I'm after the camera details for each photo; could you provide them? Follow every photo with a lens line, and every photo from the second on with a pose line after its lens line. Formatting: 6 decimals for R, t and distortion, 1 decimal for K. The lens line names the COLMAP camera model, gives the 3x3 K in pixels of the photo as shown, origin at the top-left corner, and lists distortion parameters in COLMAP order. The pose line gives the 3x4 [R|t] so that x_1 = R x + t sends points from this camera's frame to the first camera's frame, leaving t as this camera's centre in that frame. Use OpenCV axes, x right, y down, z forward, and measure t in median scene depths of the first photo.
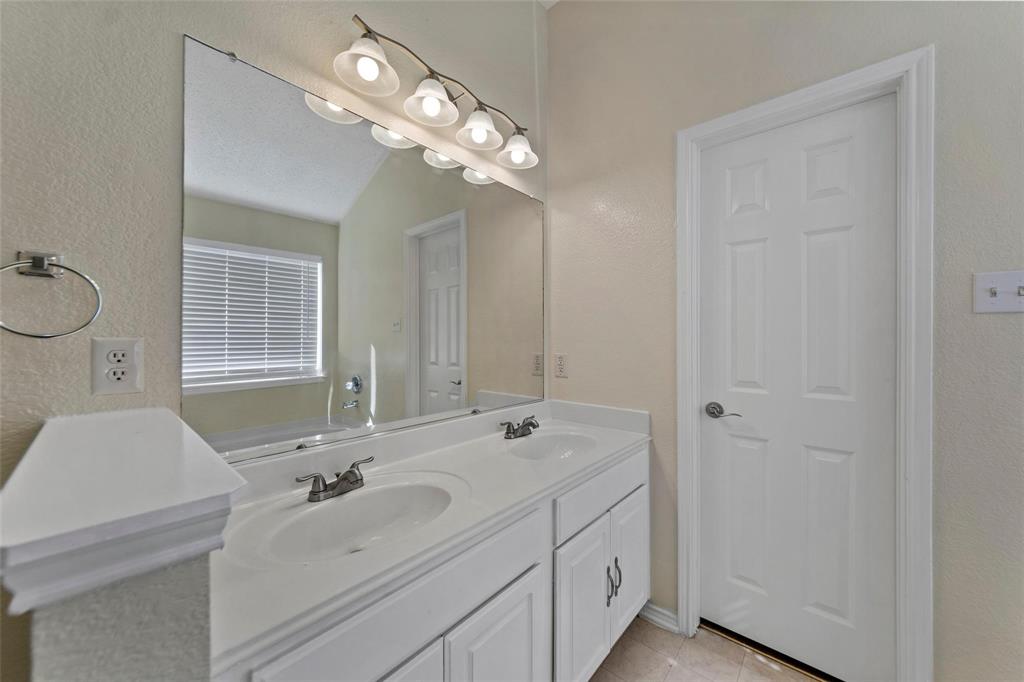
lens RADIAL K [[369.6, 0, 514.2], [0, 369.6, 339.8], [0, 0, 1]] dist [-0.002739, -0.000139]
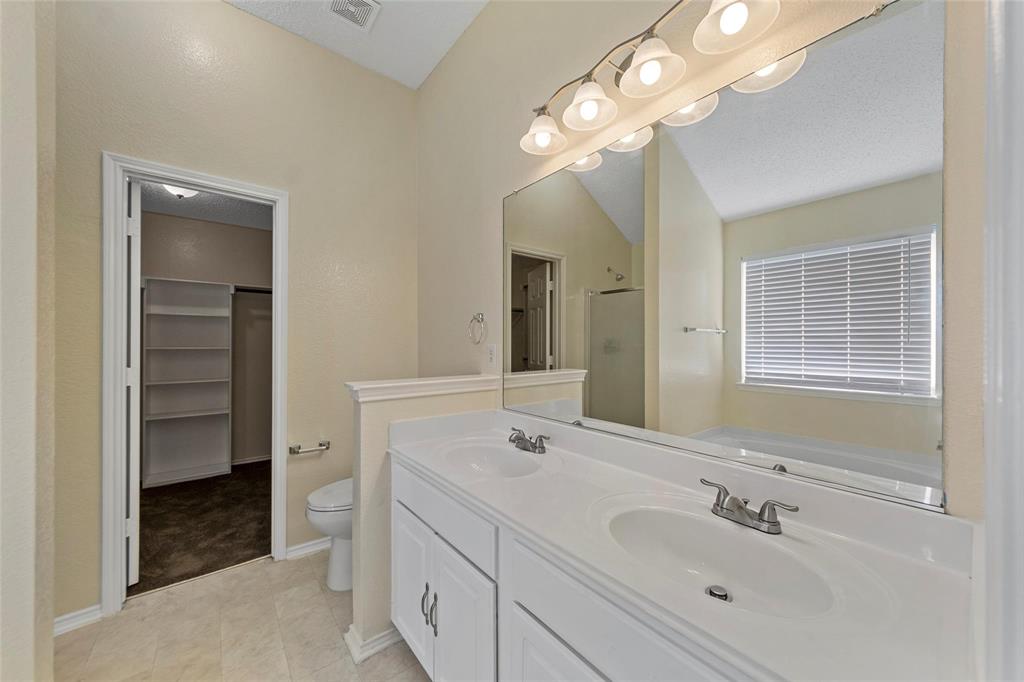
lens RADIAL K [[369.6, 0, 514.9], [0, 369.6, 341.6], [0, 0, 1]] dist [-0.002739, -0.000139]
pose [[-0.173343, -0.001030, -0.984861, 0.310175], [-0.001509, 0.999999, -0.000780, -0.003599], [0.984860, 0.001351, -0.173344, 0.382866]]
